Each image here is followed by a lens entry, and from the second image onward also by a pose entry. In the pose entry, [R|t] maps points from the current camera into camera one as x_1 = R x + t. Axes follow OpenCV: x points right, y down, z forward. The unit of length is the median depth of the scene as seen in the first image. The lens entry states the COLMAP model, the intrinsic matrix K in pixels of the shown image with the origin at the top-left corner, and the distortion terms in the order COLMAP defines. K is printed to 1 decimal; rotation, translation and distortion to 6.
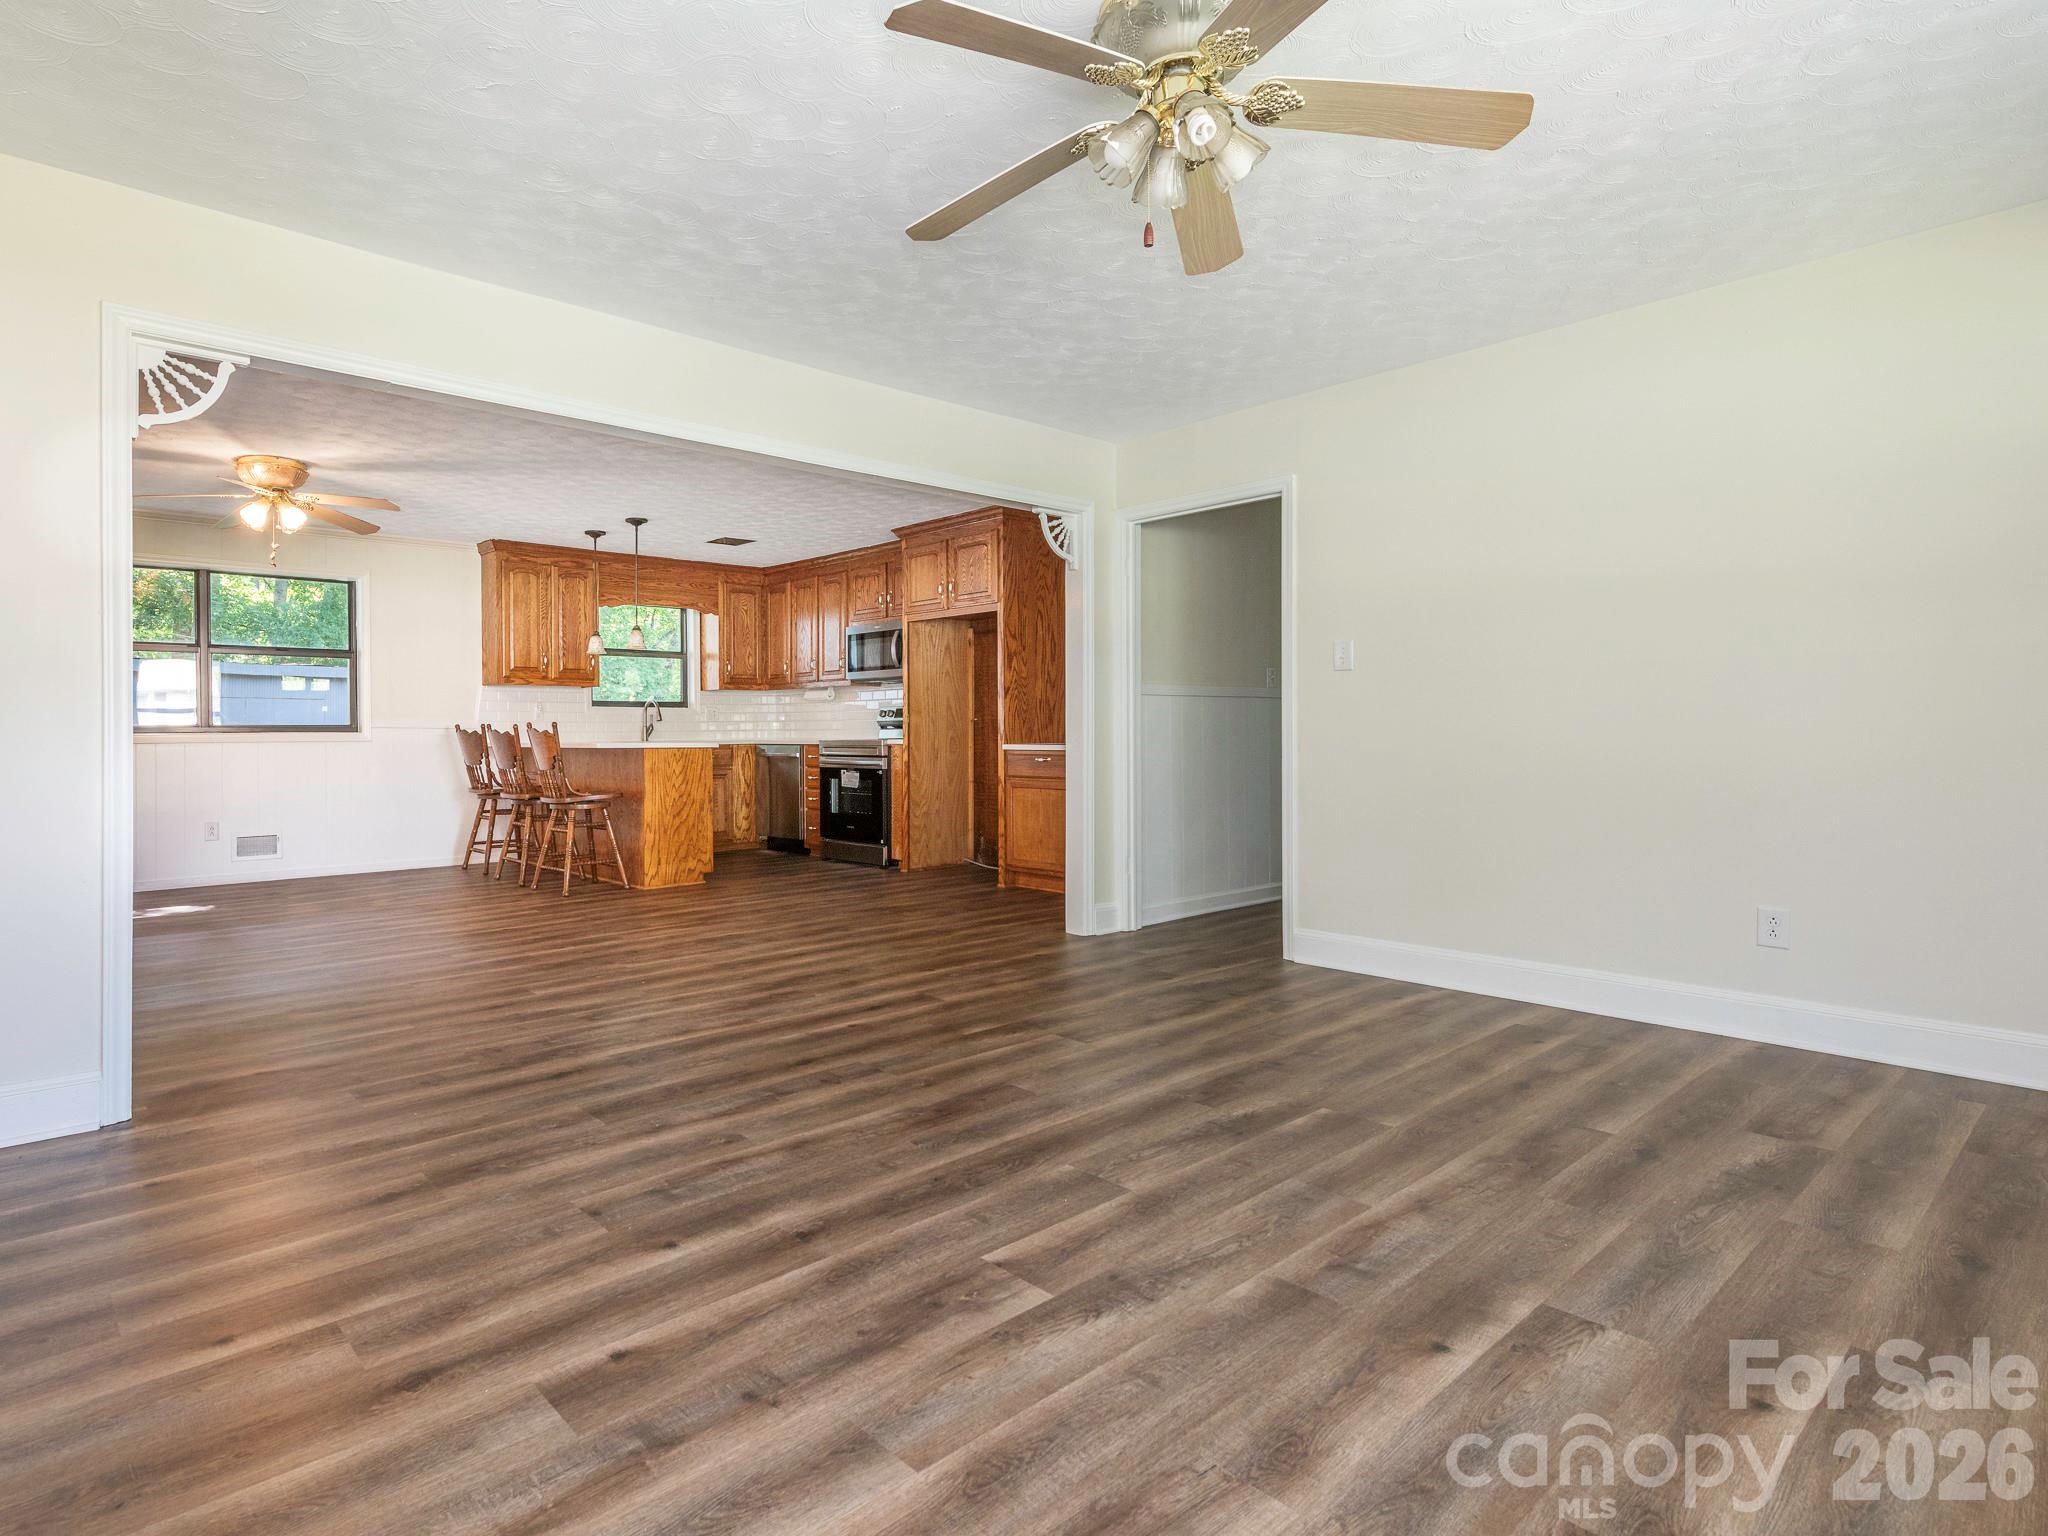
lens RADIAL K [[1144.7, 0, 961.5], [0, 1144.7, 725.2], [0, 0, 1]] dist [0.005676, -0.000863]
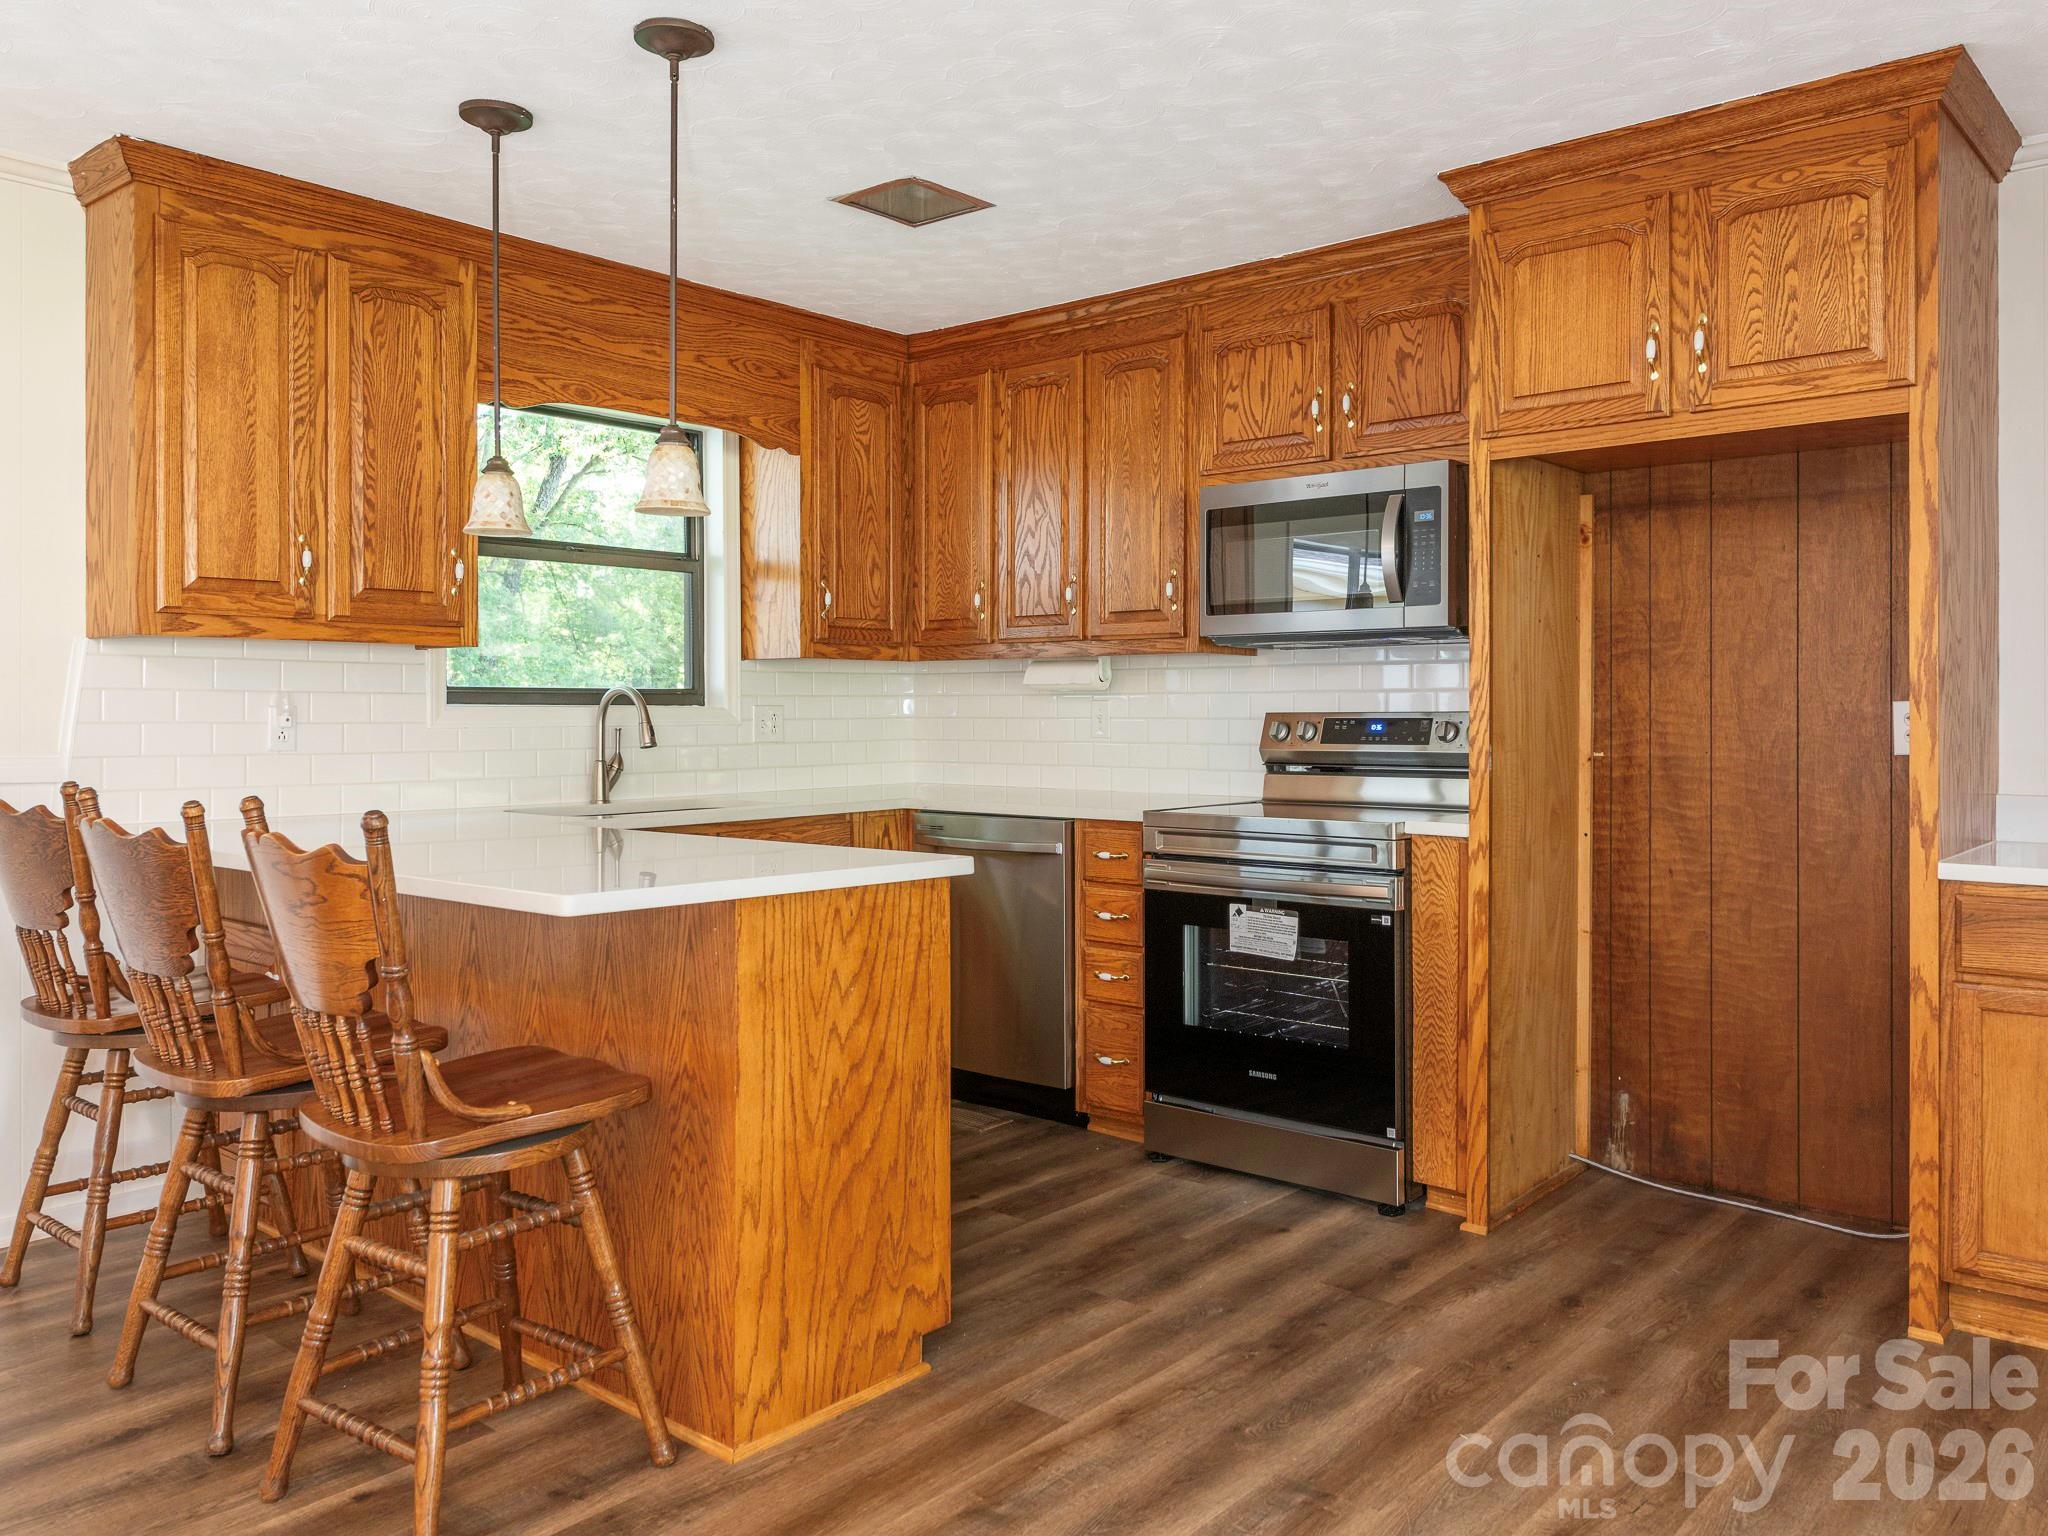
lens RADIAL K [[1563.0, 0, 1096.1], [0, 1563.0, 712.4], [0, 0, 1]] dist [0.025944, -0.038787]
pose [[0.990612, 0.009147, 0.136397, -0.520481], [-0.010648, 0.999890, 0.010281, -0.054526], [-0.136288, -0.011637, 0.990601, 1.367789]]
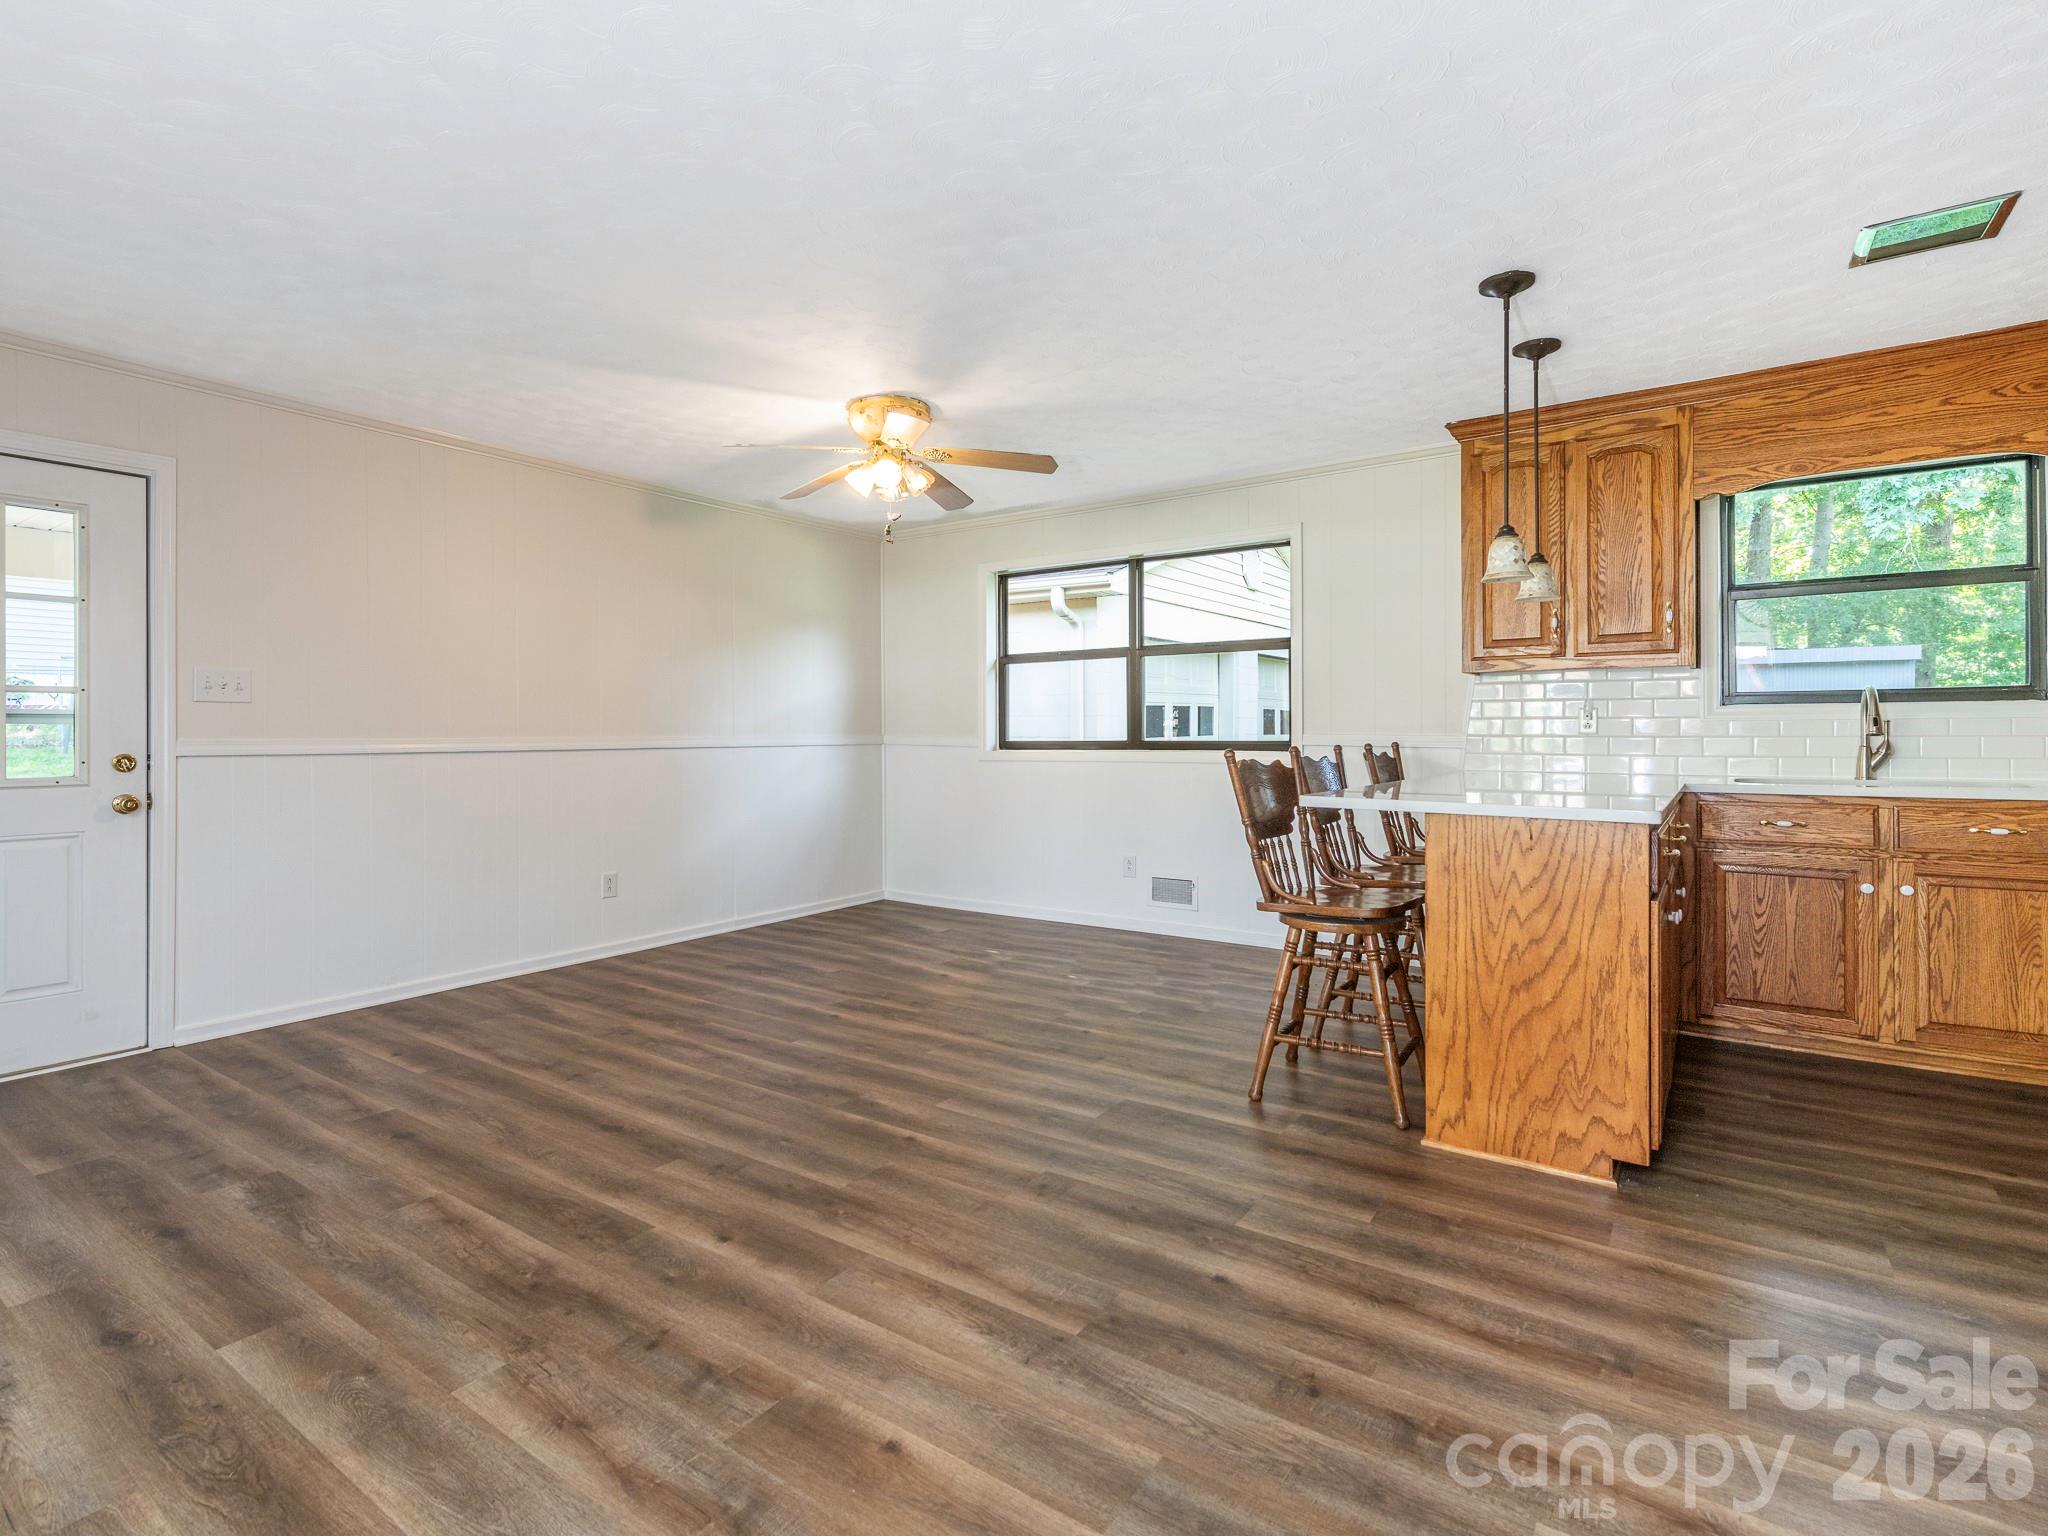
lens RADIAL K [[966.8, 0, 995.8], [0, 966.8, 729.4], [0, 0, 1]] dist [0.014019, -0.000741]
pose [[0.175783, 0.007785, -0.984398, 0.118806], [0.011385, 0.999886, 0.009940, -0.034907], [0.984363, -0.012955, 0.175675, 1.651122]]
